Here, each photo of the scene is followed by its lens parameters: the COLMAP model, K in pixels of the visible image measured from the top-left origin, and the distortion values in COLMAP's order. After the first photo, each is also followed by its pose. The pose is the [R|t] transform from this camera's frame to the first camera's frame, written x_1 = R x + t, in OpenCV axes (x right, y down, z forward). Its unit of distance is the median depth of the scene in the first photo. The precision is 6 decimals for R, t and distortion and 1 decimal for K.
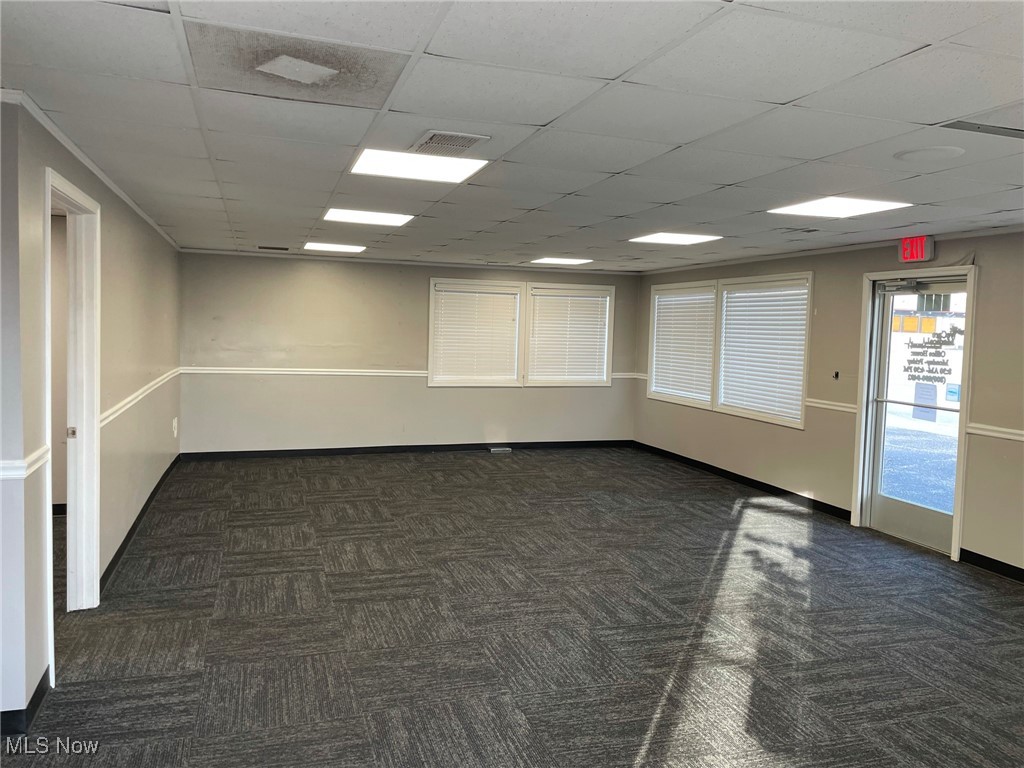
lens RADIAL K [[787.4, 0, 511.9], [0, 787.4, 380.0], [0, 0, 1]] dist [0.055836, -0.009959]
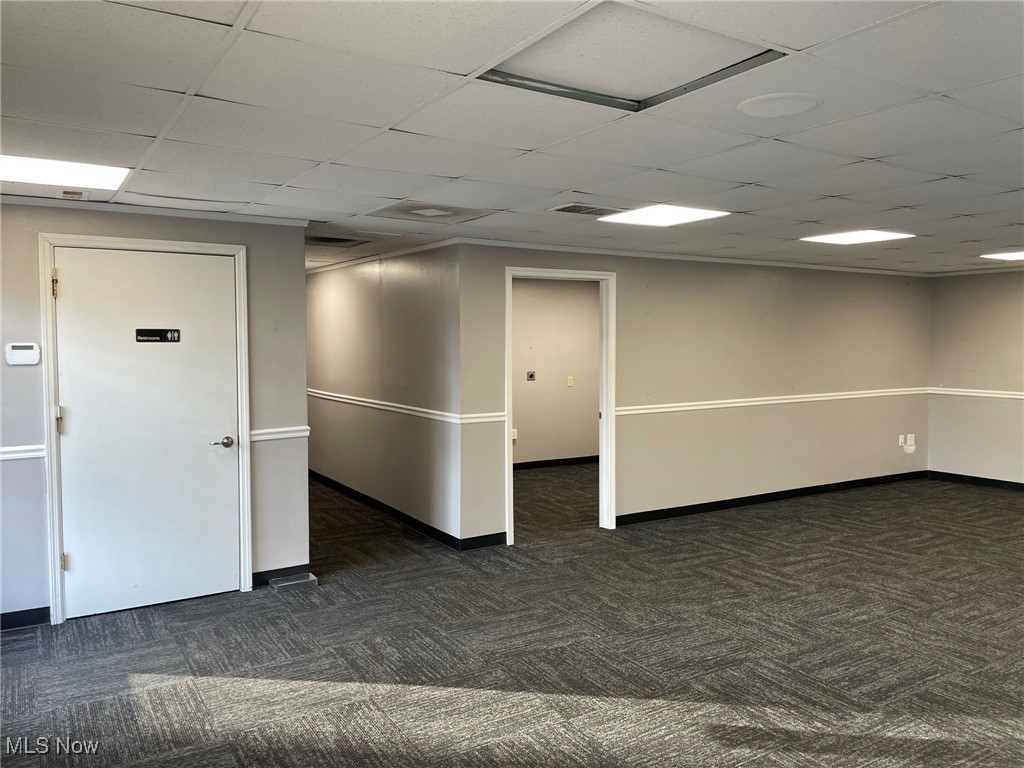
lens RADIAL K [[781.3, 0, 512.0], [0, 781.3, 381.6], [0, 0, 1]] dist [0.080362, -0.098779]
pose [[0.233222, 0.028337, -0.972011, 0.849513], [-0.057874, 0.998208, 0.015215, -0.014445], [0.970700, 0.052705, 0.234444, 0.409198]]
